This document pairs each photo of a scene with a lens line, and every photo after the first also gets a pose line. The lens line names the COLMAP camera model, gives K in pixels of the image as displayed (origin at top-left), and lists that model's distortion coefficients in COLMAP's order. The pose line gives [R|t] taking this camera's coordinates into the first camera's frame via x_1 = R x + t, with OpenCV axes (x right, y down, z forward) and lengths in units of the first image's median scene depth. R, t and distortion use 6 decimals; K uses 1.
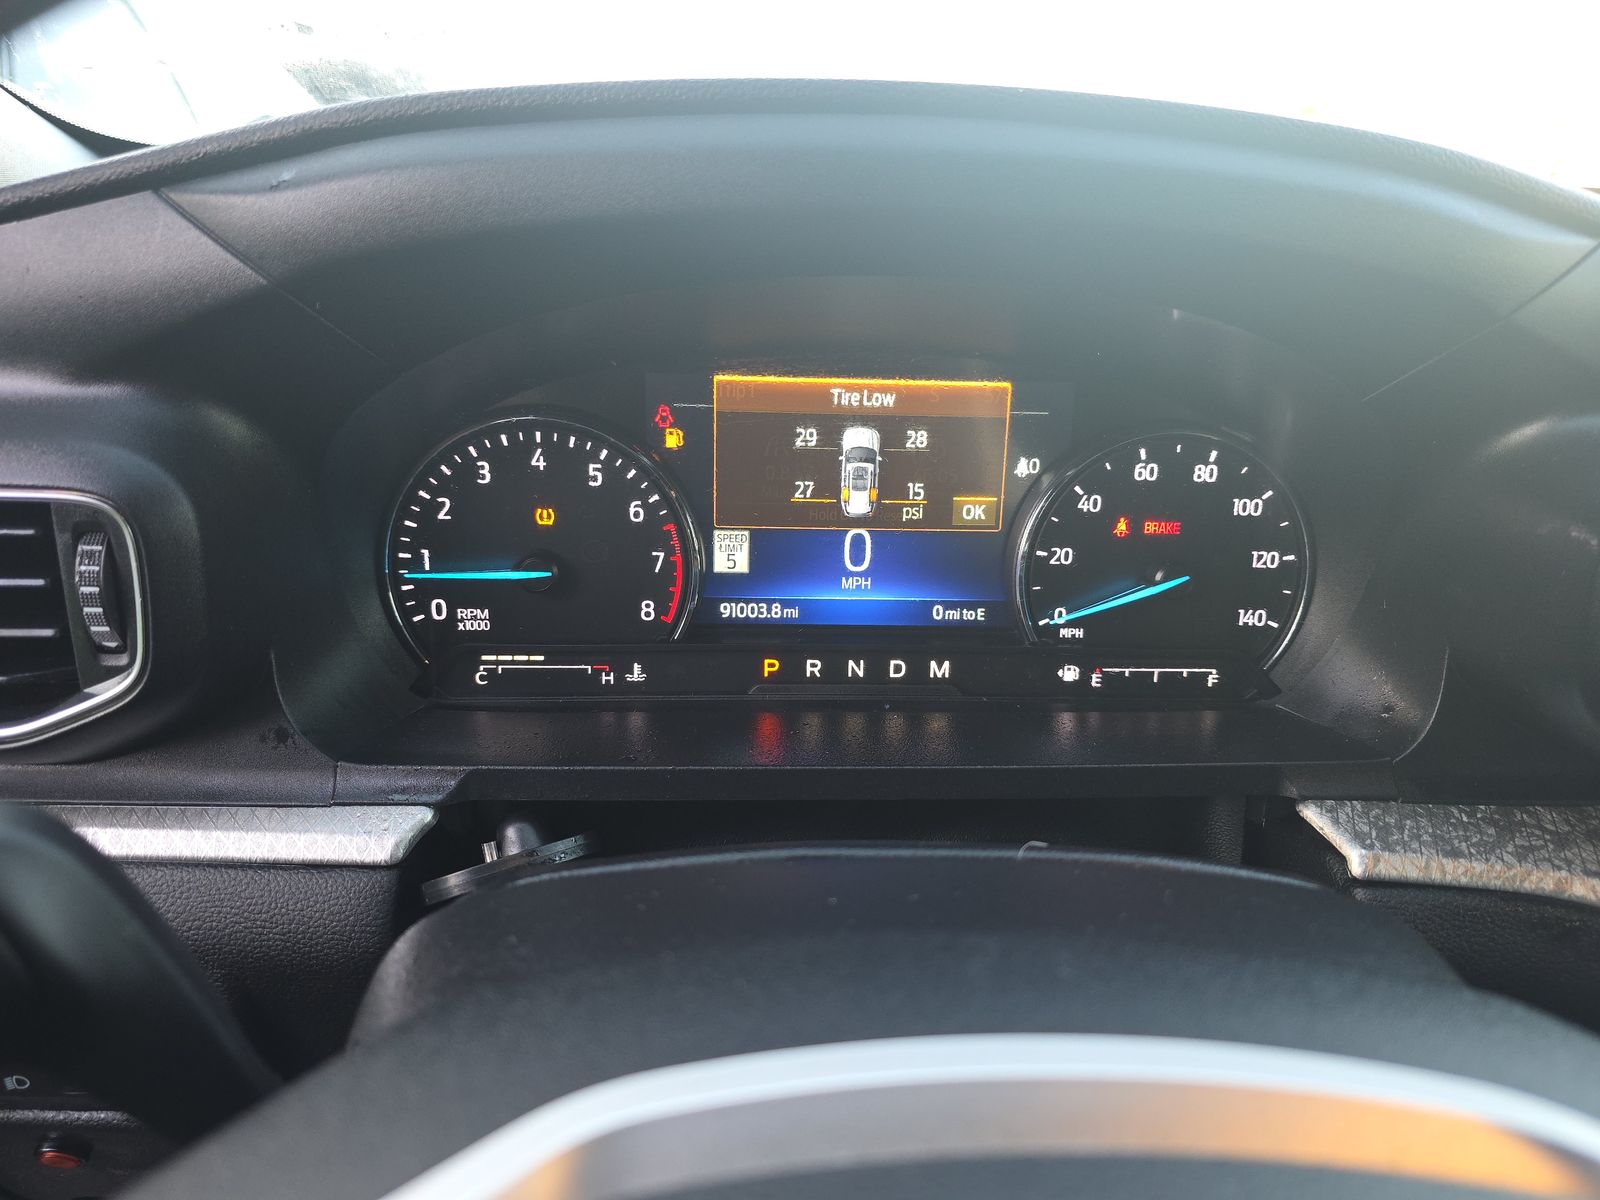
lens RADIAL K [[1188.9, 0, 800.0], [0, 1188.9, 600.0], [0, 0, 1]] dist [0.075604, -0.061758]
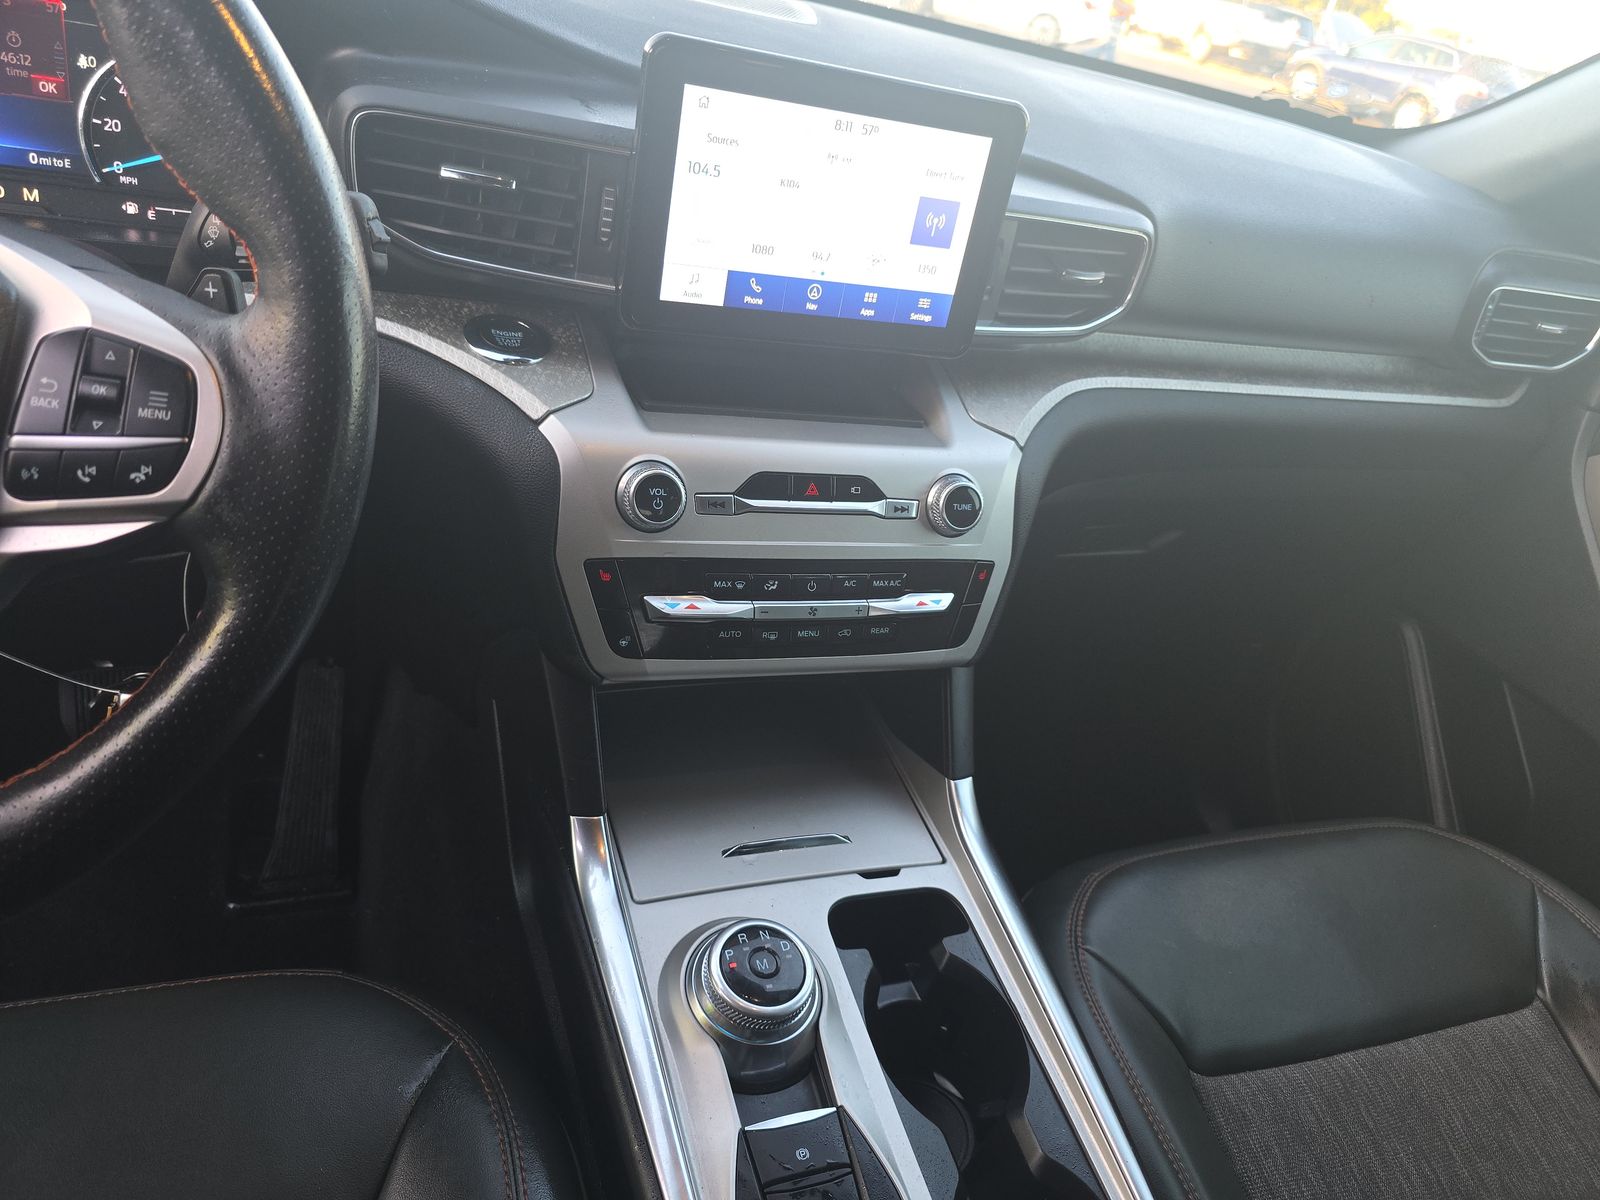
lens RADIAL K [[1172.3, 0, 847.6], [0, 1172.3, 603.6], [0, 0, 1]] dist [0.057631, -0.054832]
pose [[0.943492, -0.001116, 0.331394, 0.607286], [-0.059115, 0.983389, 0.171615, 0.253278], [-0.326081, -0.181508, 0.927753, -0.863732]]
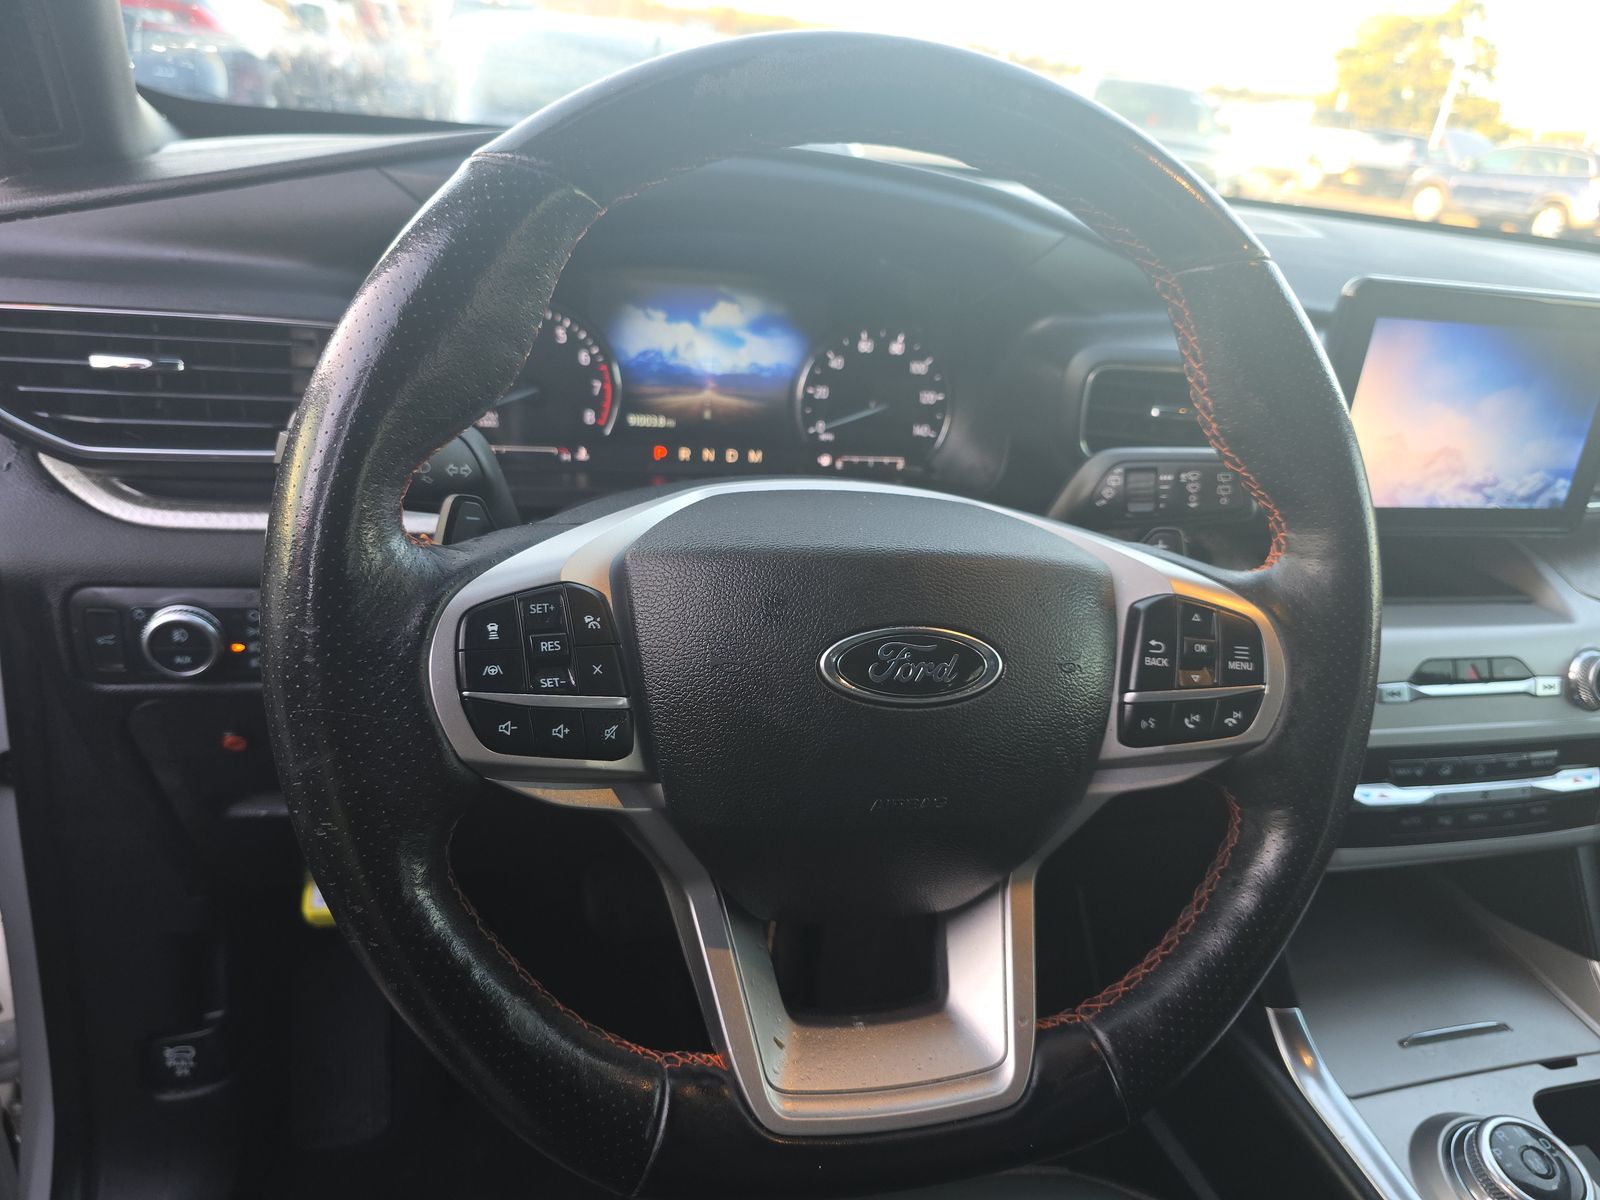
lens RADIAL K [[1188.9, 0, 800.0], [0, 1188.9, 600.0], [0, 0, 1]] dist [0.075604, -0.061758]
pose [[0.972855, -0.016376, 0.230835, -0.230477], [0.004767, 0.998699, 0.050763, 0.183451], [-0.231366, -0.048284, 0.971668, -0.747517]]
